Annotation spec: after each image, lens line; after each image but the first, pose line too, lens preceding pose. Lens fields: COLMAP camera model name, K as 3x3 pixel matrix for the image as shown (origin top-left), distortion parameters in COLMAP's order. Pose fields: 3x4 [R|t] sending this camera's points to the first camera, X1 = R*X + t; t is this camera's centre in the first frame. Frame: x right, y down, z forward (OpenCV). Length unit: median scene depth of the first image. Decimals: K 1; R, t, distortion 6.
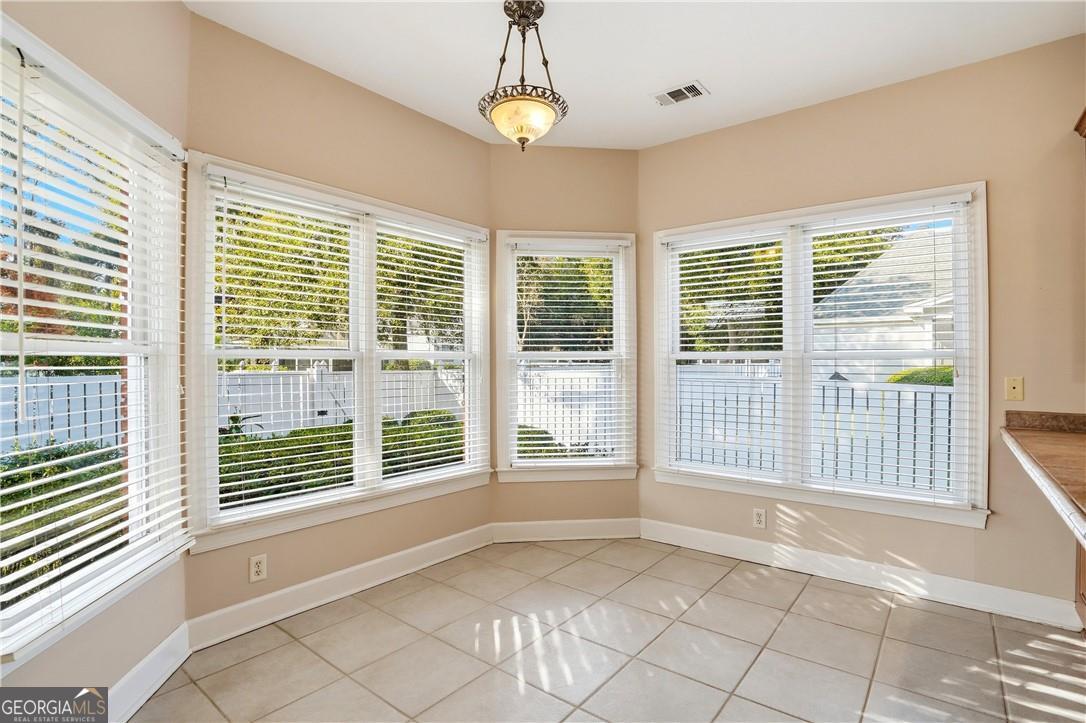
lens RADIAL K [[539.3, 0, 537.7], [0, 539.3, 361.1], [0, 0, 1]] dist [-0.029115, 0.000618]
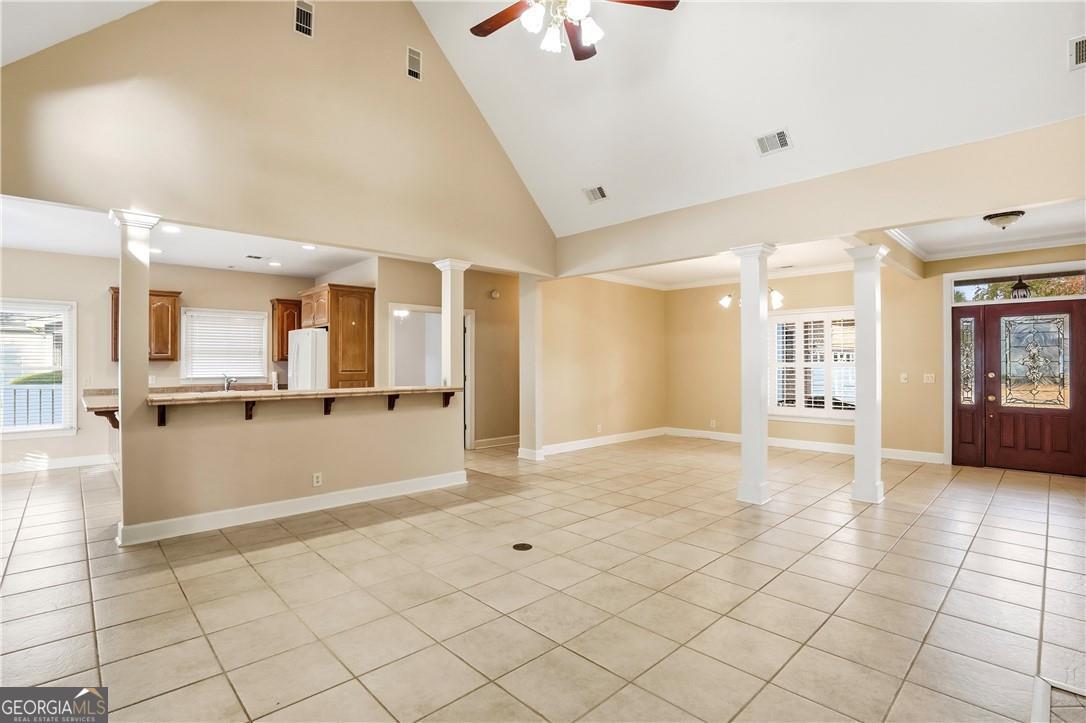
lens RADIAL K [[502.6, 0, 542.1], [0, 502.6, 361.1], [0, 0, 1]] dist [-0.001824, -0.000222]
pose [[0.126363, 0.001990, 0.991982, -1.306696], [0.000748, 0.999998, -0.002101, -0.045674], [-0.991984, 0.001007, 0.126361, -1.581453]]
